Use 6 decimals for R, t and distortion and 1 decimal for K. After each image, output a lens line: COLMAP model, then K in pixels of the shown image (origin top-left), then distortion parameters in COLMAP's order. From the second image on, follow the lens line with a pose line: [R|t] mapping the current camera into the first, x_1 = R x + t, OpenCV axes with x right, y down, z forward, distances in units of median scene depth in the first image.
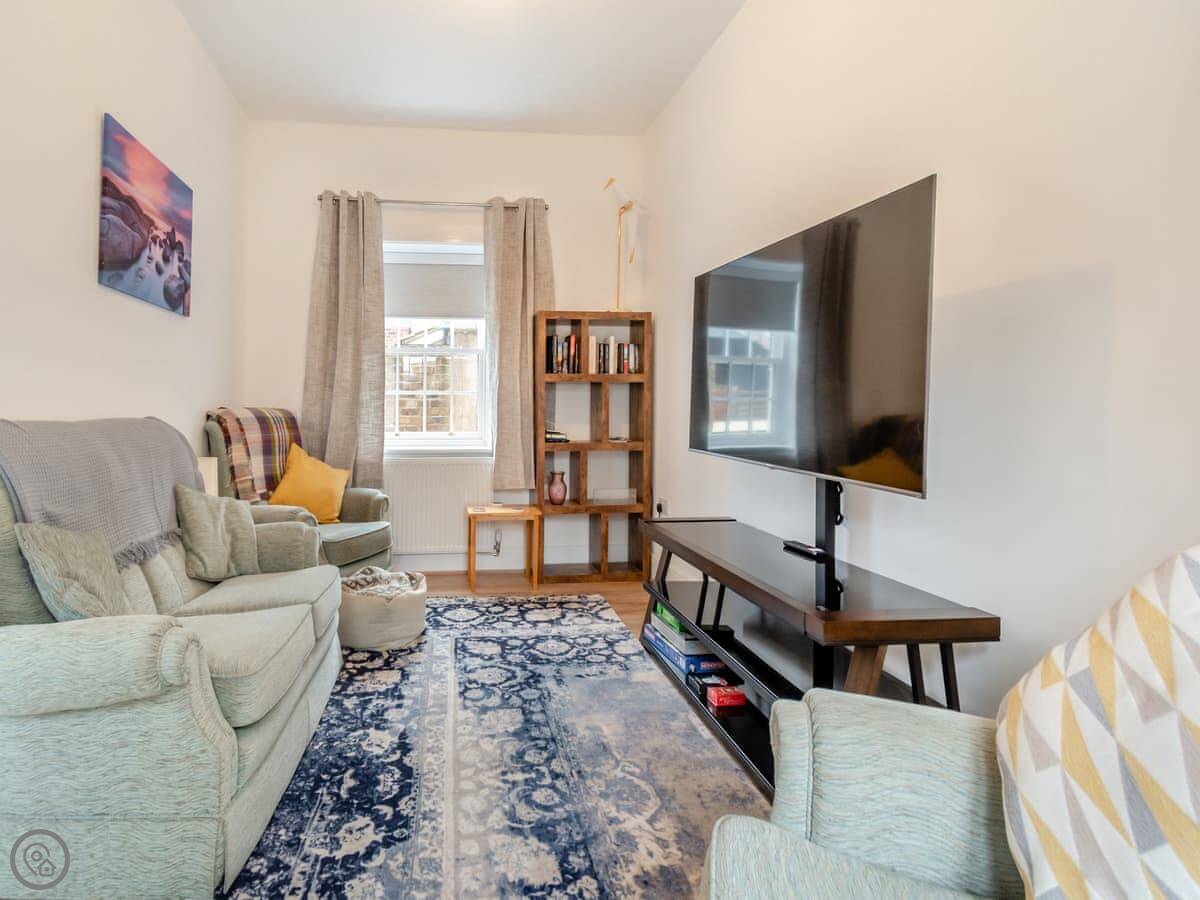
lens RADIAL K [[619.0, 0, 694.2], [0, 619.0, 414.6], [0, 0, 1]] dist [0.001067, 0.000322]
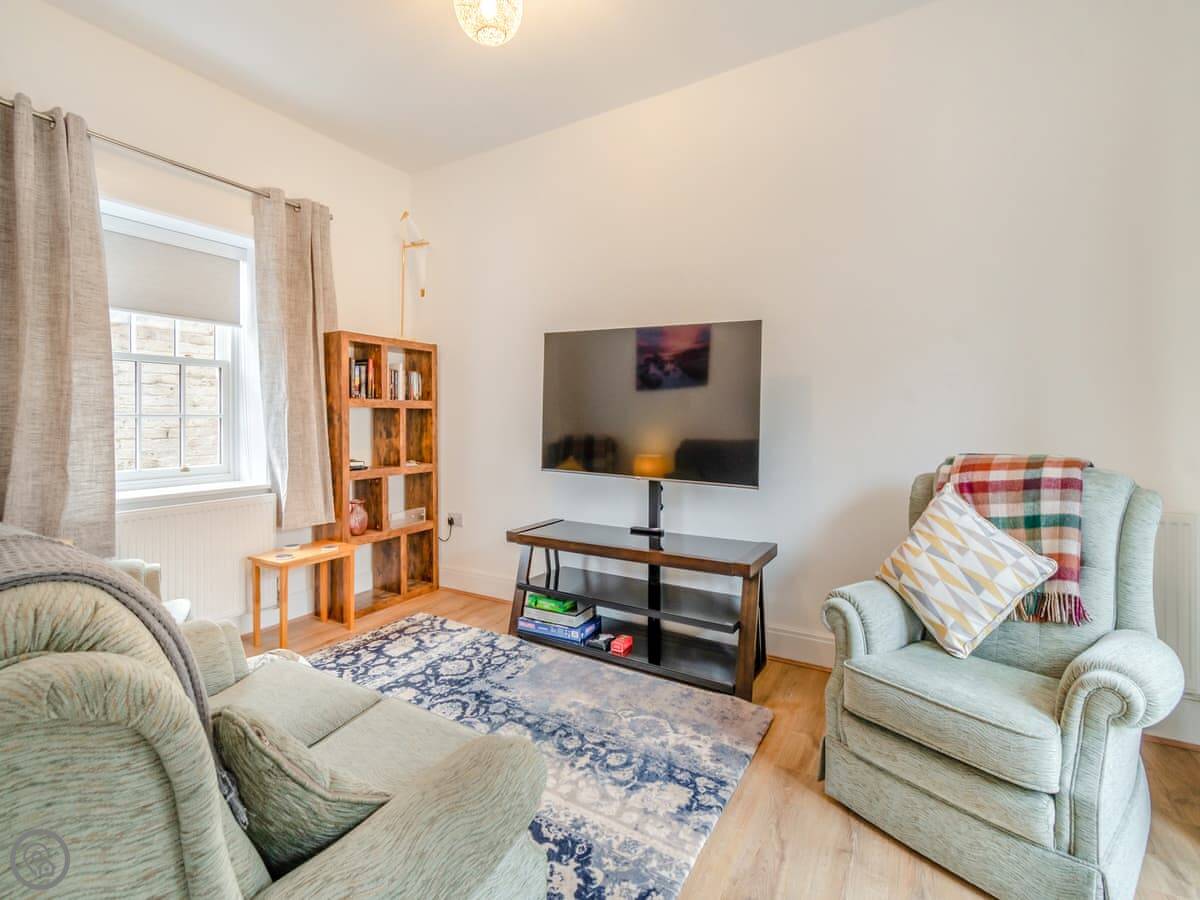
lens RADIAL K [[461.9, 0, 662.5], [0, 461.9, 420.8], [0, 0, 1]] dist [0.000715, -0.000084]
pose [[0.620763, 0.008219, 0.783955, -0.953155], [-0.012417, 0.999923, -0.000651, -0.072295], [-0.783900, -0.009331, 0.620818, 0.362261]]
